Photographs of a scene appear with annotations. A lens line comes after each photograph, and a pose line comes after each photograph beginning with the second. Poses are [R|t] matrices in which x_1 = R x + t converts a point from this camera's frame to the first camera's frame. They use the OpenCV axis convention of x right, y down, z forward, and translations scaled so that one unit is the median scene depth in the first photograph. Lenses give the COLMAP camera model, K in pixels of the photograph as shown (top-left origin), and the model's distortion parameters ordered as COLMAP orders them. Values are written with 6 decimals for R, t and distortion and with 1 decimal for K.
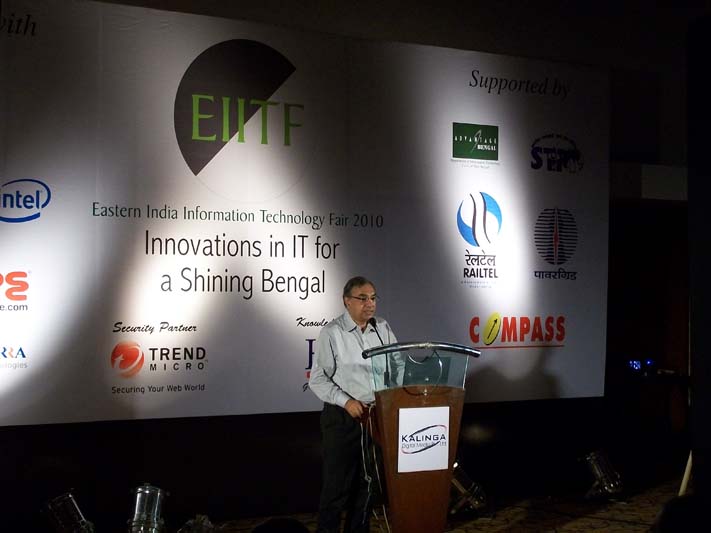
lens RADIAL K [[1432.0, 0, 355.5], [0, 1432.0, 266.5], [0, 0, 1]] dist [-0.051493, -0.011494]
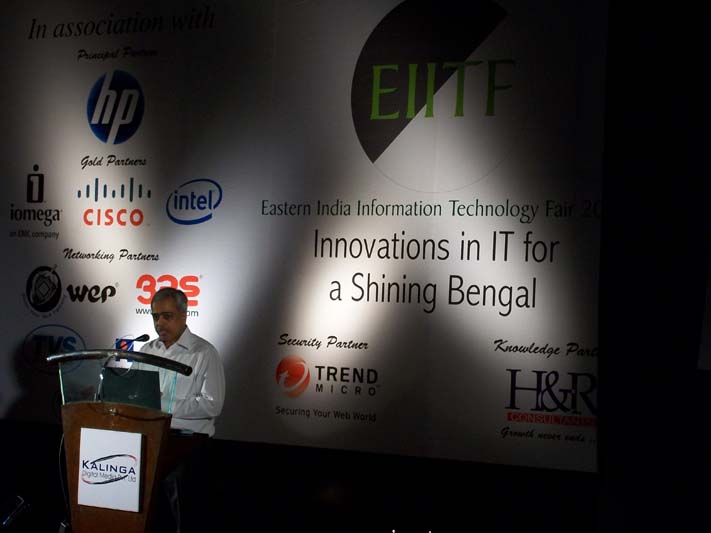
lens RADIAL K [[1781.9, 0, 355.5], [0, 1781.9, 266.5], [0, 0, 1]] dist [-0.004499, -0.230187]
pose [[0.388391, -0.012607, -0.921409, 0.796920], [-0.017832, 0.999616, -0.021194, 0.018139], [0.921322, 0.024662, 0.388017, 0.558545]]
